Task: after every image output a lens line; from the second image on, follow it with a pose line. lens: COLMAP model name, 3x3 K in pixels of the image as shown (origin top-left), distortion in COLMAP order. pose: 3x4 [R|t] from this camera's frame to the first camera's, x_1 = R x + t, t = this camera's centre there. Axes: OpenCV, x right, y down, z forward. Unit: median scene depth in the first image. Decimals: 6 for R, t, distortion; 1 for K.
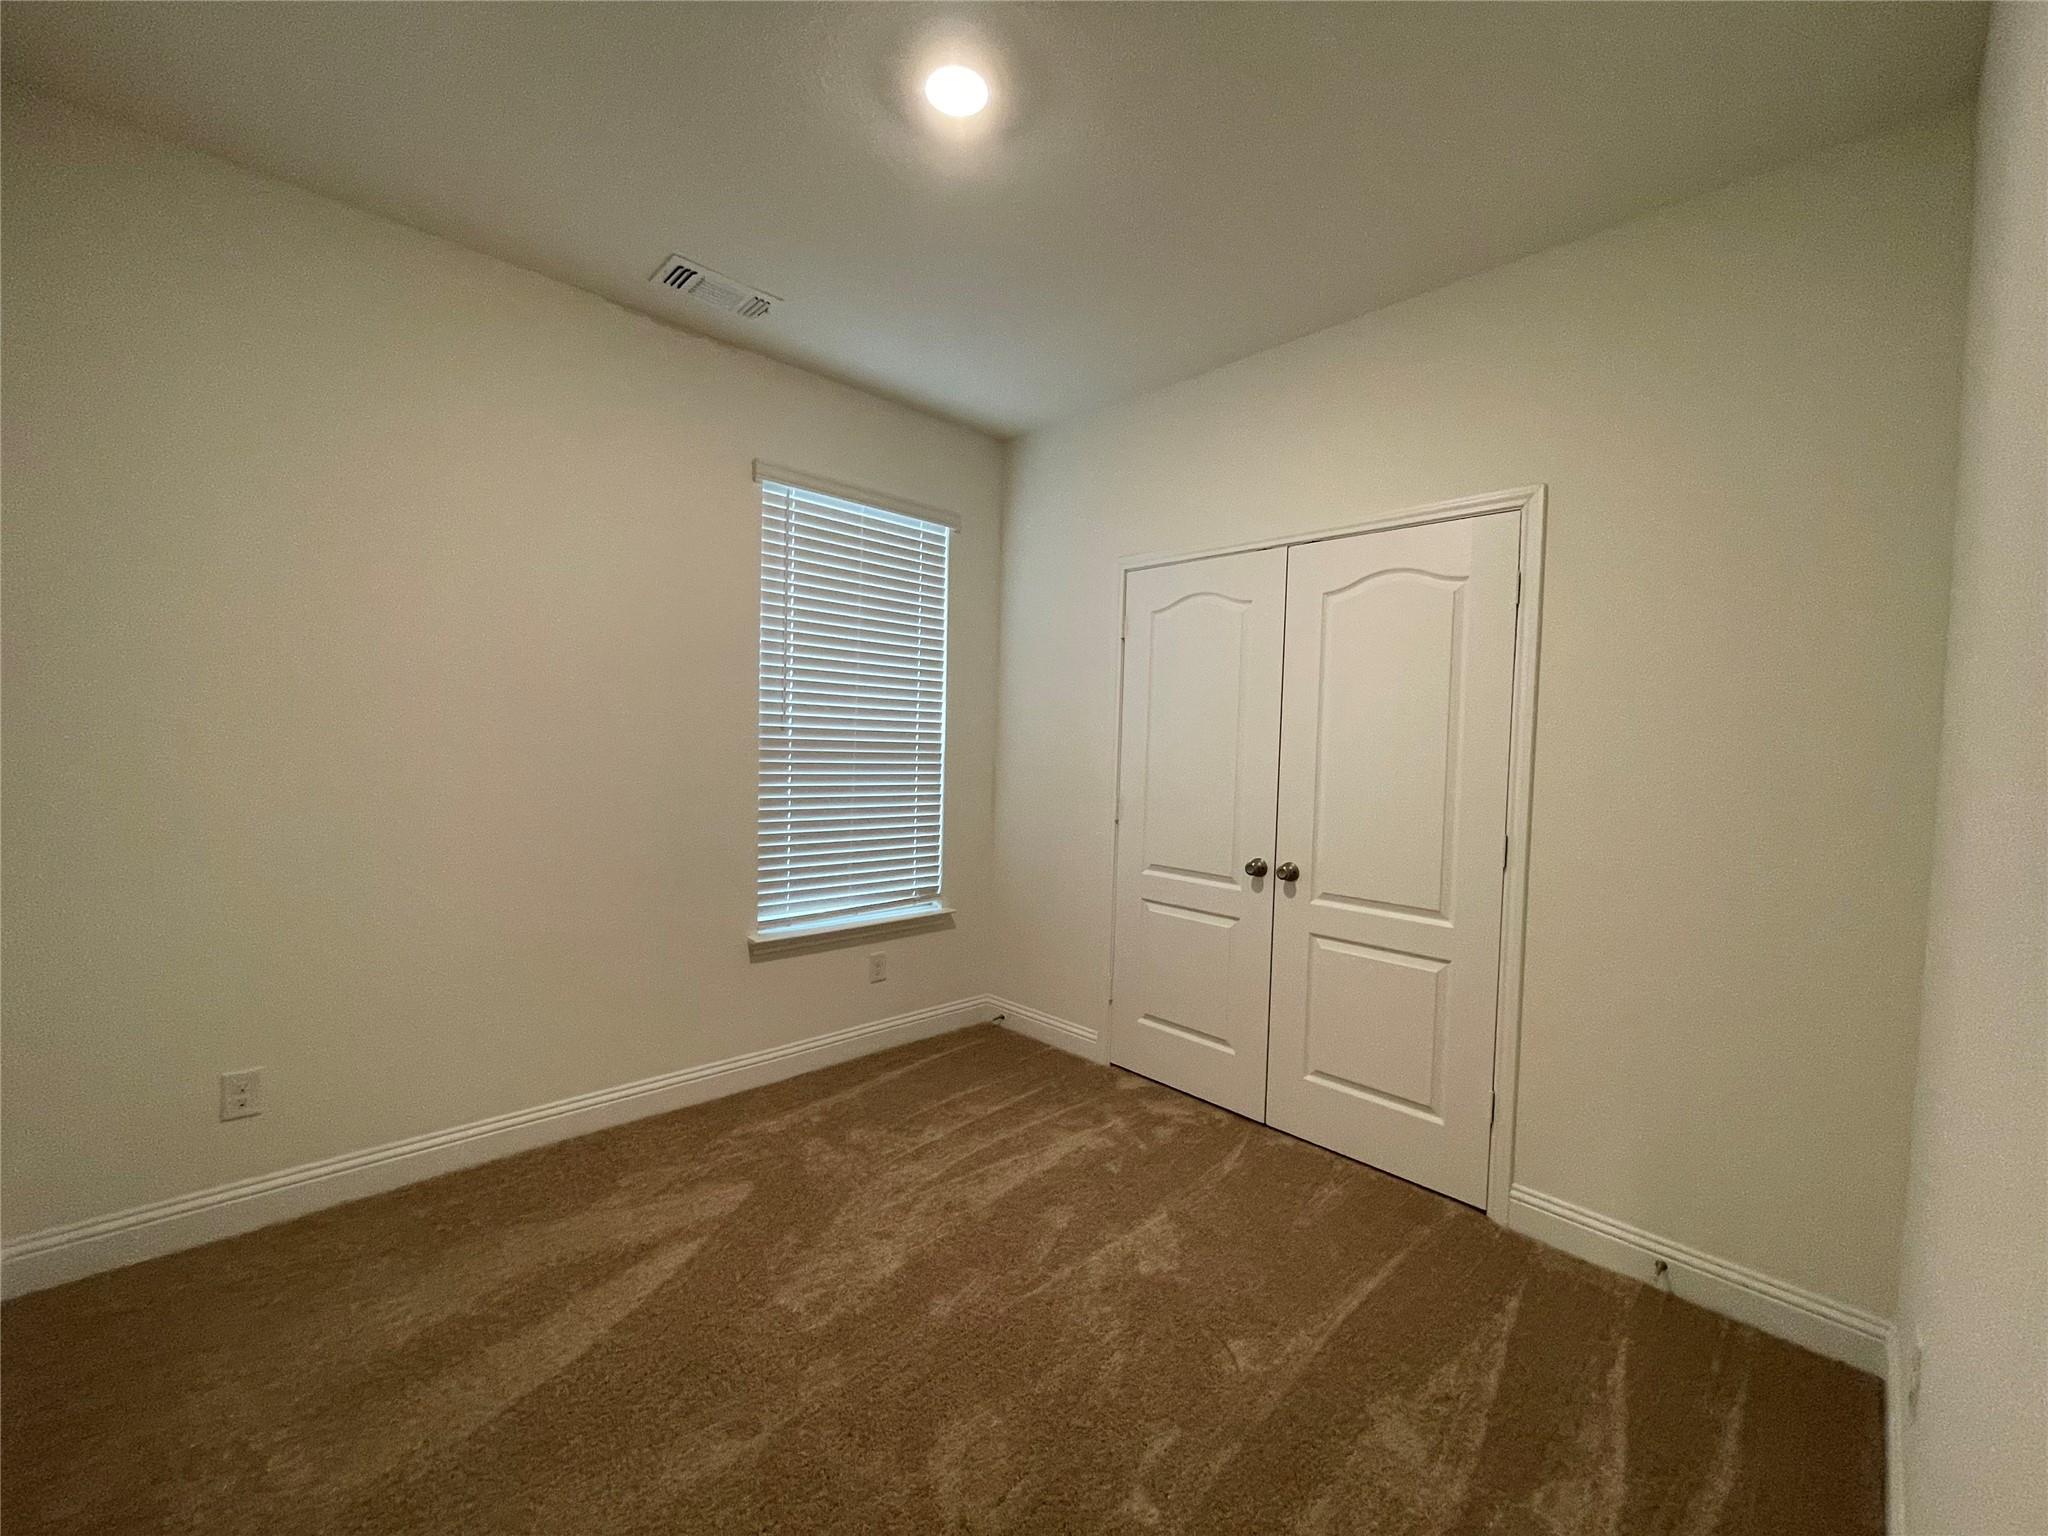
lens RADIAL K [[827.8, 0, 1025.3], [0, 827.8, 773.6], [0, 0, 1]] dist [-0.005740, 0.000787]
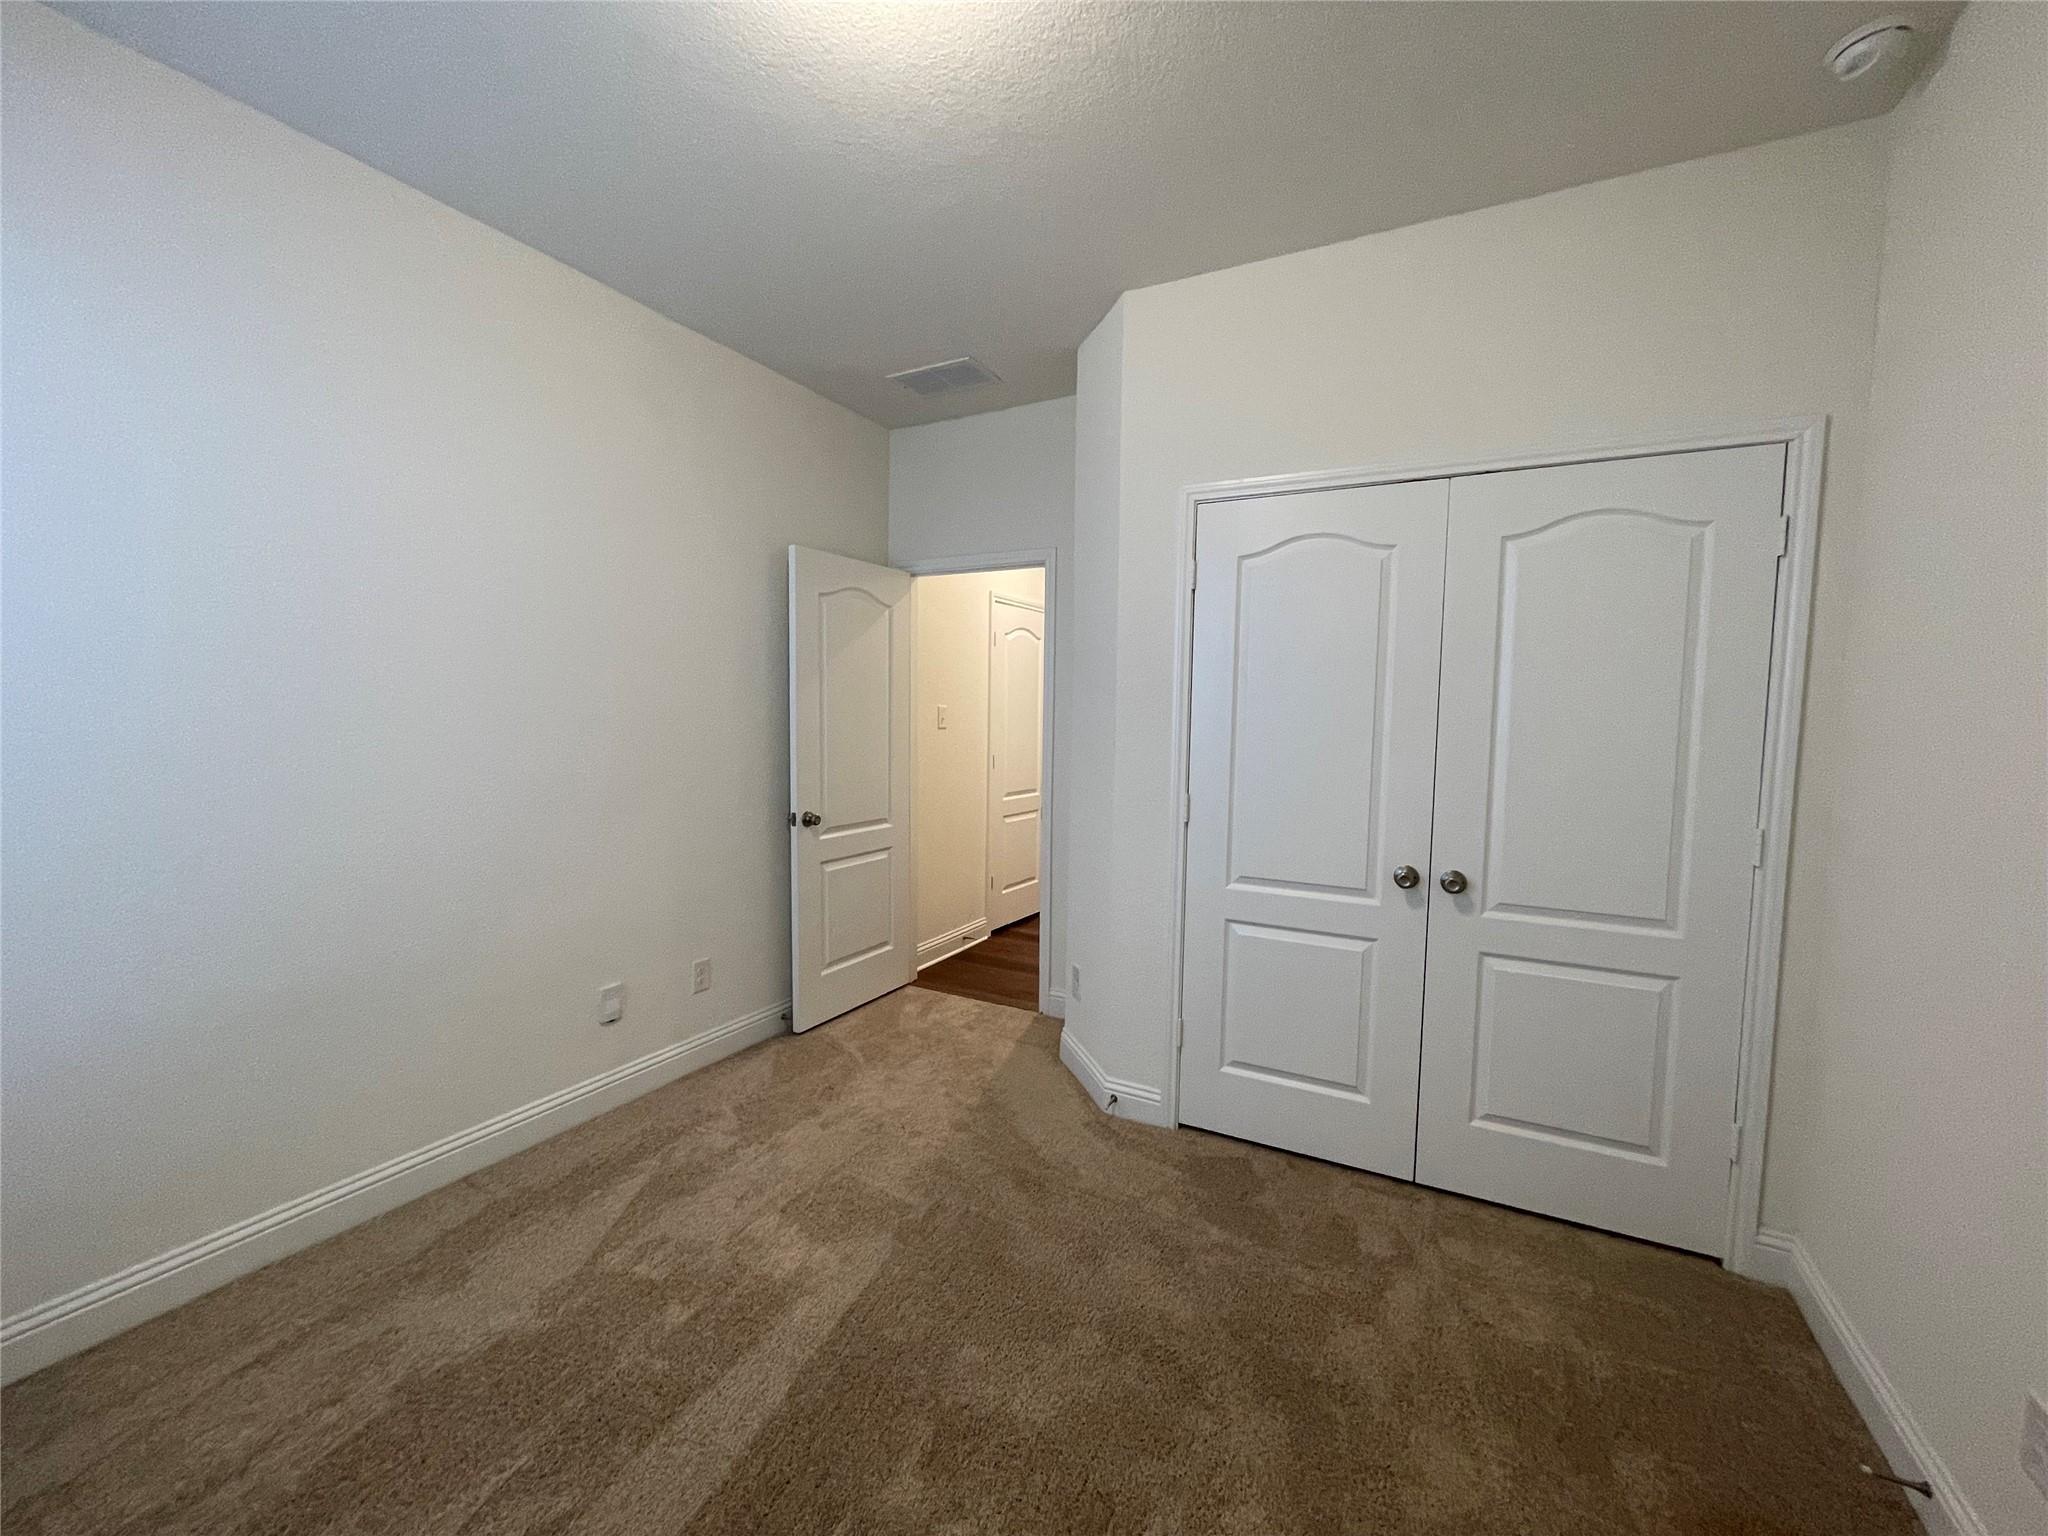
lens RADIAL K [[827.8, 0, 1012.8], [0, 827.8, 778.7], [0, 0, 1]] dist [-0.005740, 0.000787]
pose [[0.951876, -0.033875, 0.304607, -0.321006], [0.022255, 0.998889, 0.041540, -0.023939], [-0.305675, -0.032762, 0.951572, 0.336843]]
